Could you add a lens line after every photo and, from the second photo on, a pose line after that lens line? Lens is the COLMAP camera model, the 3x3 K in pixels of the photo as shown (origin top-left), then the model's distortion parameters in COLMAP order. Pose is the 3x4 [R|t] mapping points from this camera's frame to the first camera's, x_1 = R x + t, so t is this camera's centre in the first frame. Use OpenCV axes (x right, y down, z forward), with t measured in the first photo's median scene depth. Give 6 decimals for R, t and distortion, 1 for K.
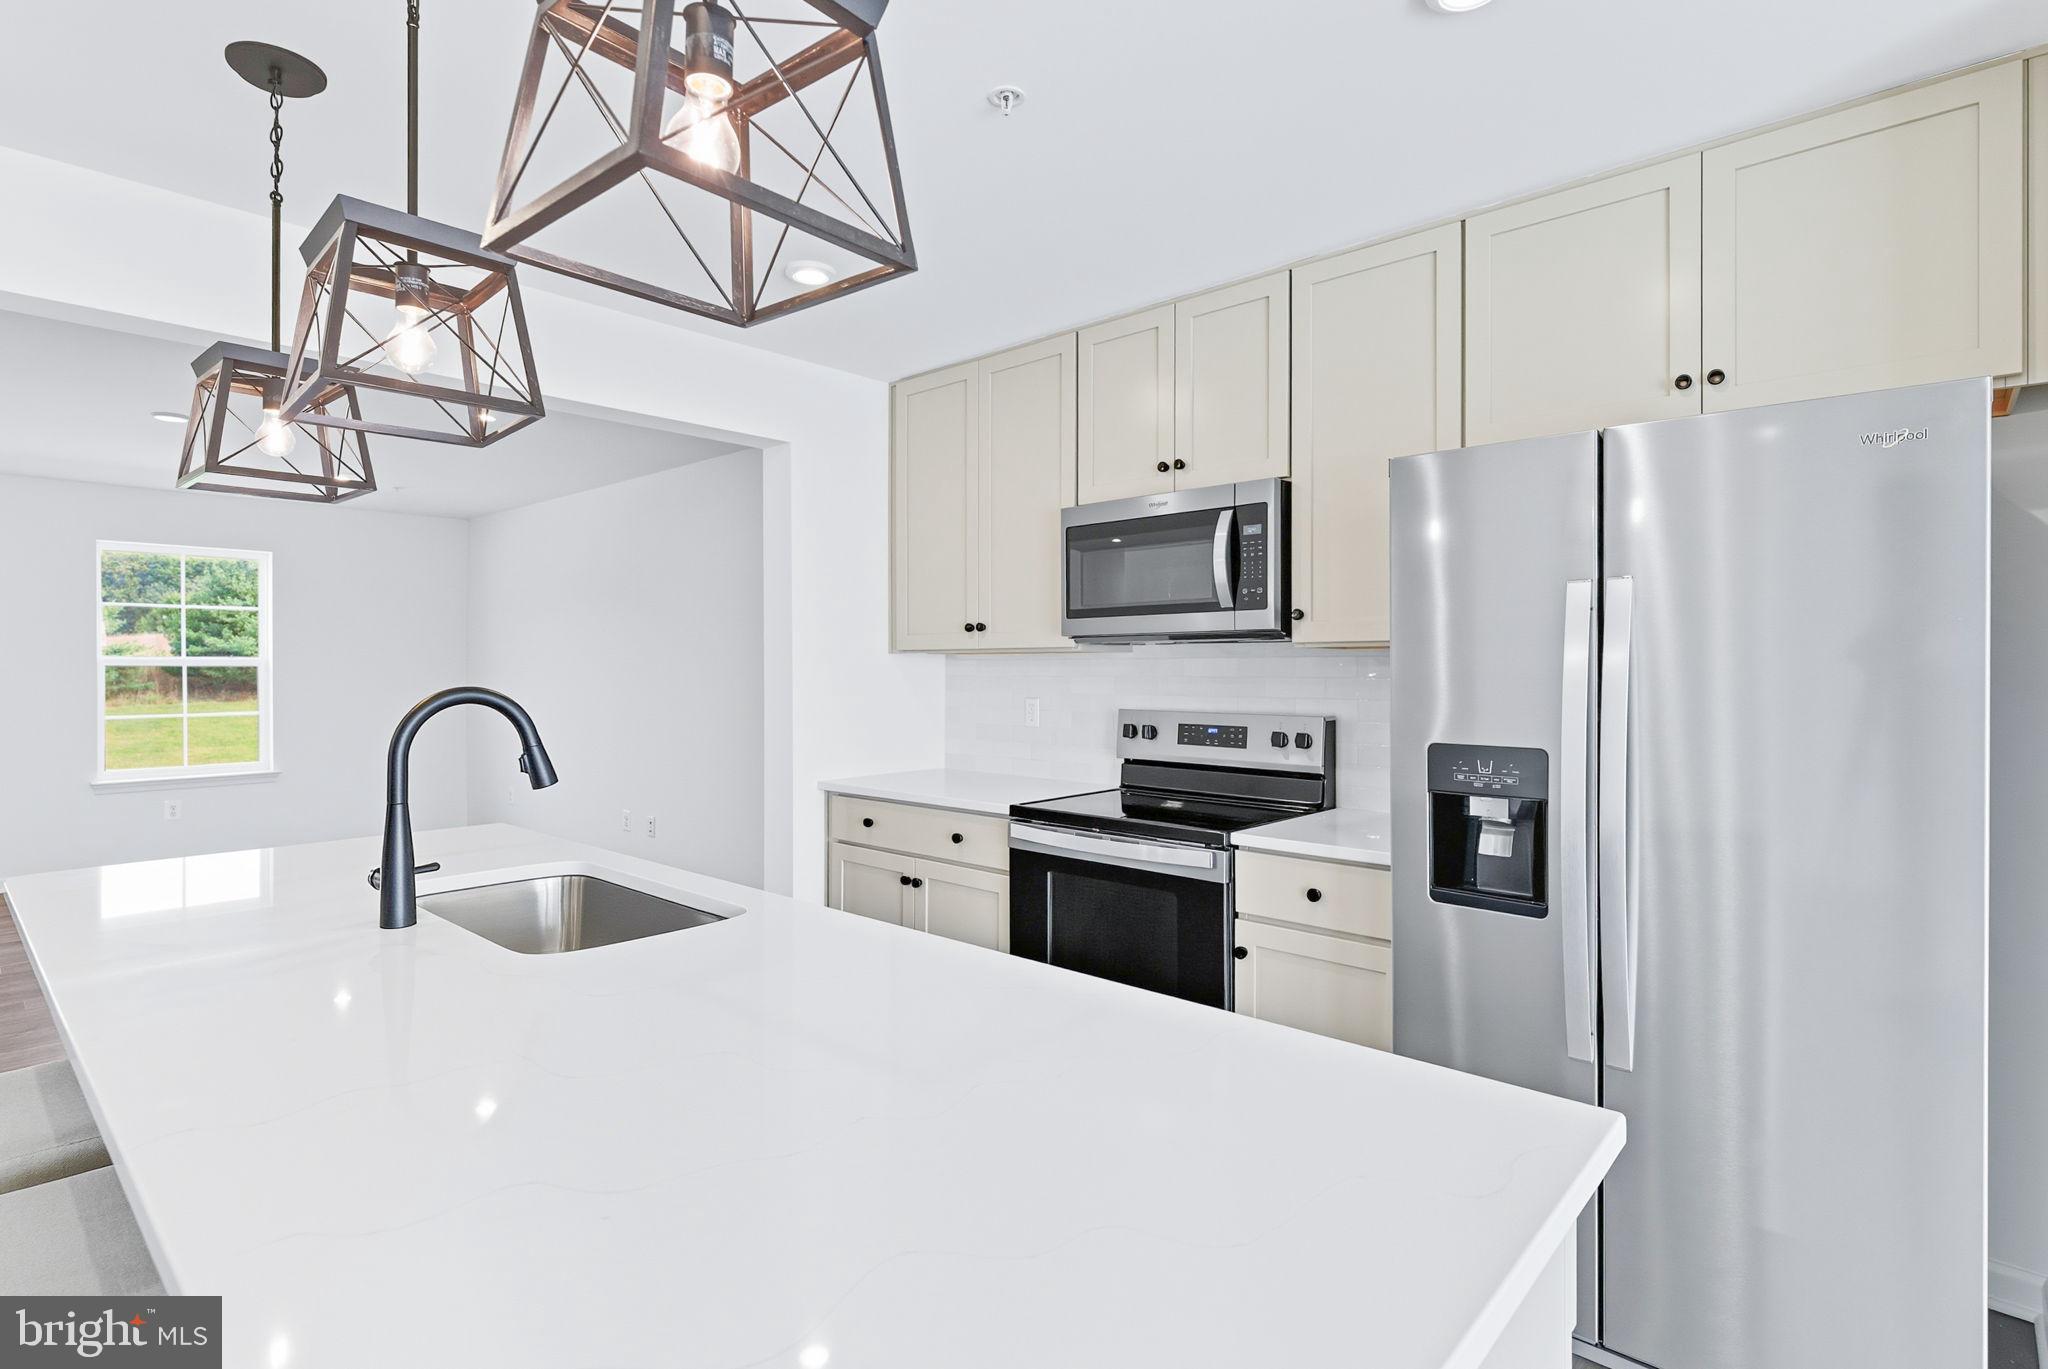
lens RADIAL K [[1008.3, 0, 1033.2], [0, 1008.3, 678.2], [0, 0, 1]] dist [0.001350, -0.000979]
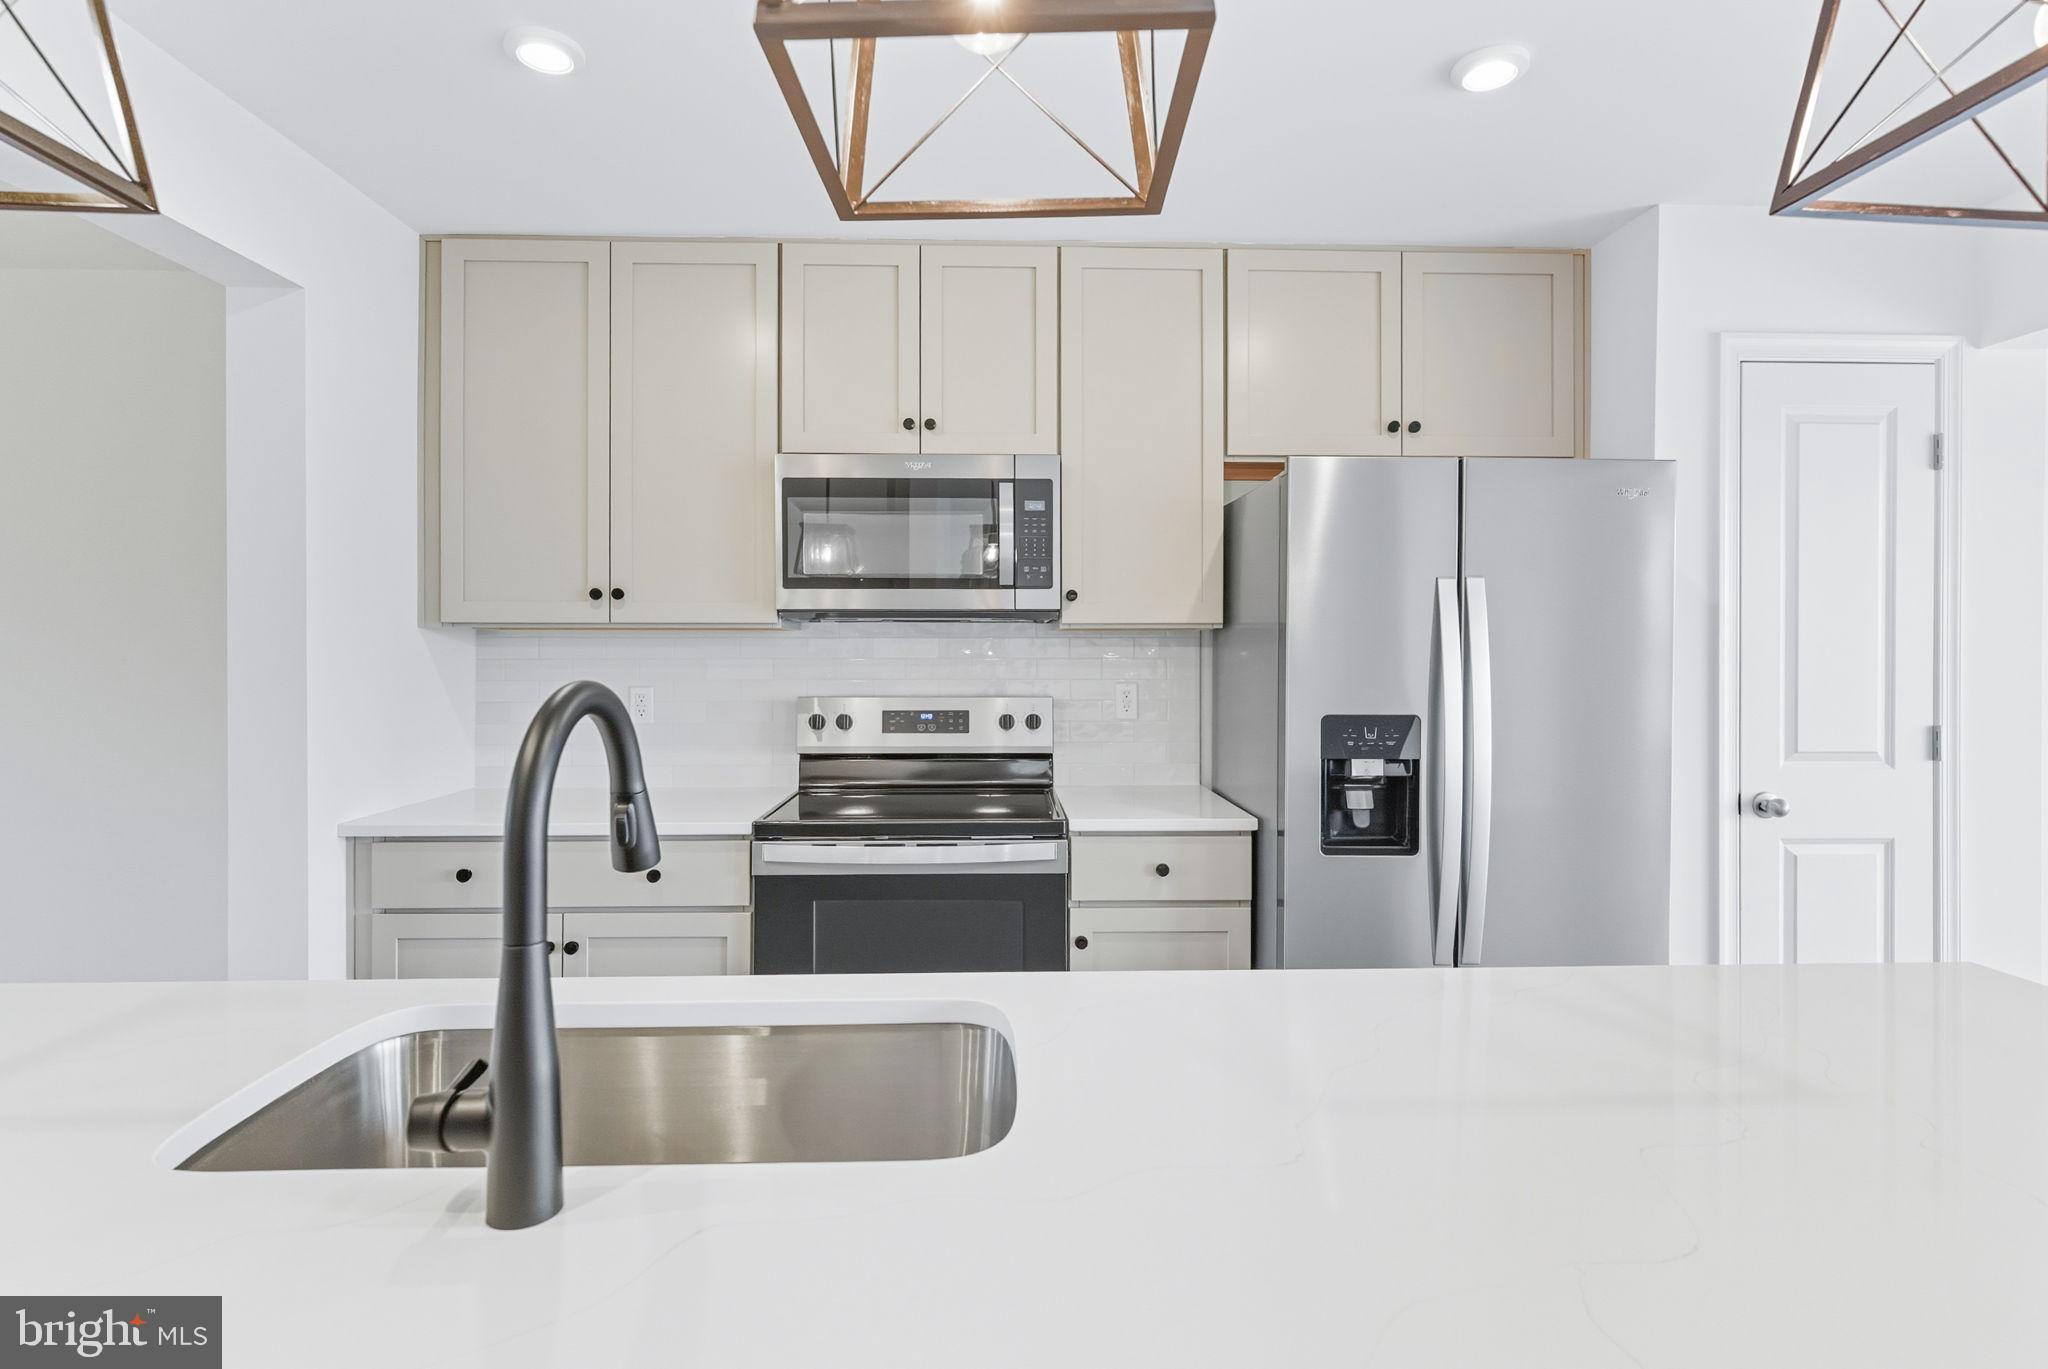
lens RADIAL K [[933.8, 0, 1033.4], [0, 933.8, 673.8], [0, 0, 1]] dist [0.000558, 0.000104]
pose [[0.720624, -0.017988, 0.693092, -0.365527], [0.009367, 0.999825, 0.016209, -0.000480], [-0.693262, -0.005189, 0.720667, 0.317404]]
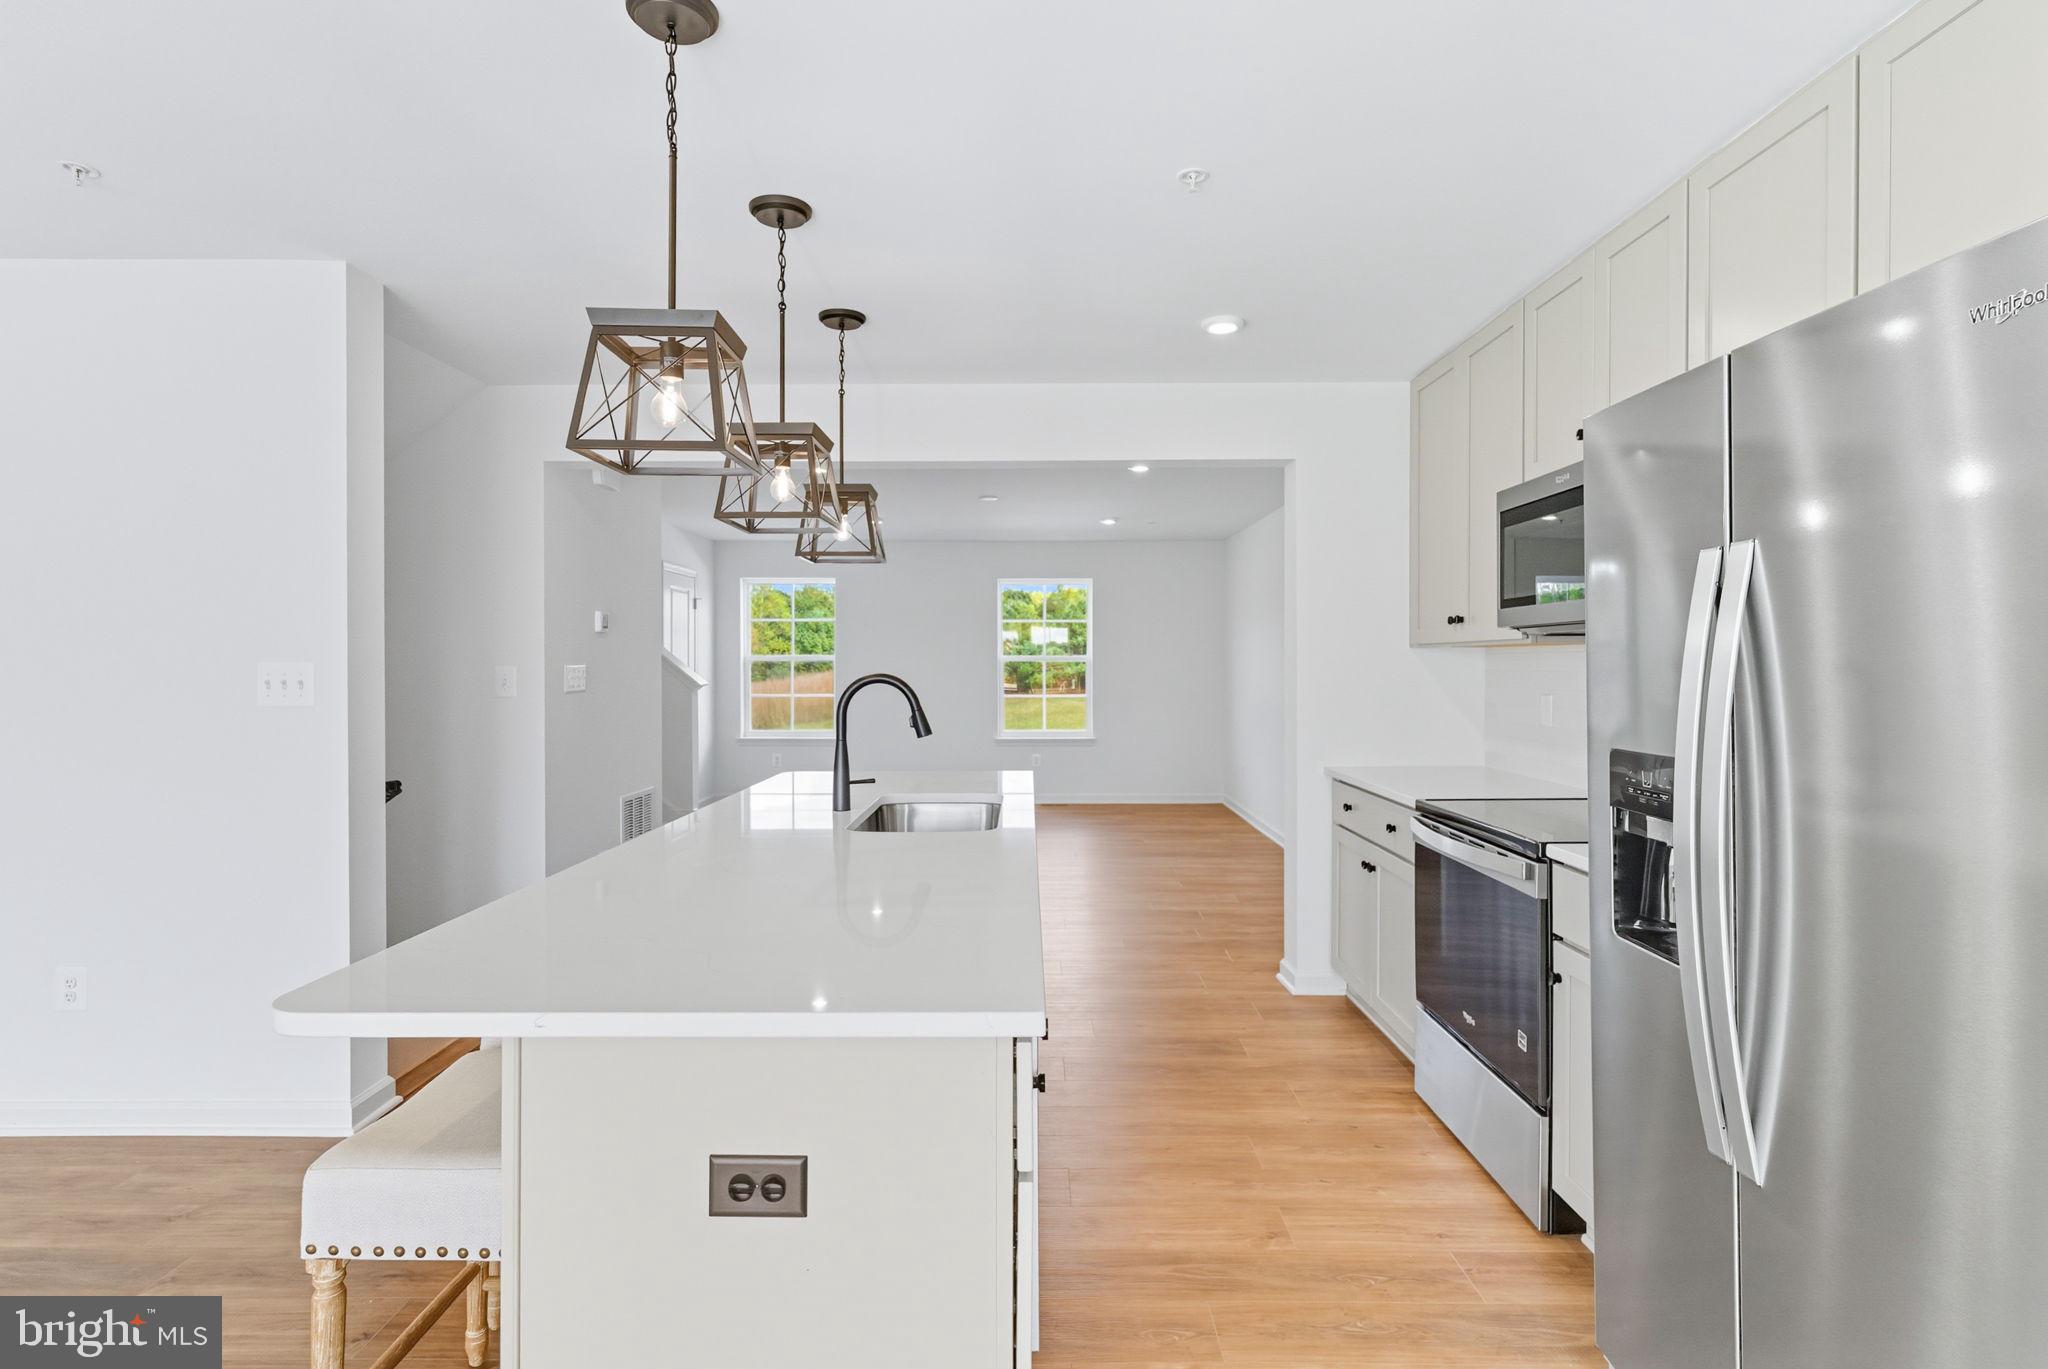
lens RADIAL K [[1008.3, 0, 1029.2], [0, 1008.3, 673.6], [0, 0, 1]] dist [0.001350, -0.000979]
pose [[0.661979, 0.009050, -0.749468, 0.465969], [-0.009230, 0.999950, 0.003923, 0.001847], [0.749466, 0.004320, 0.662029, 0.050668]]
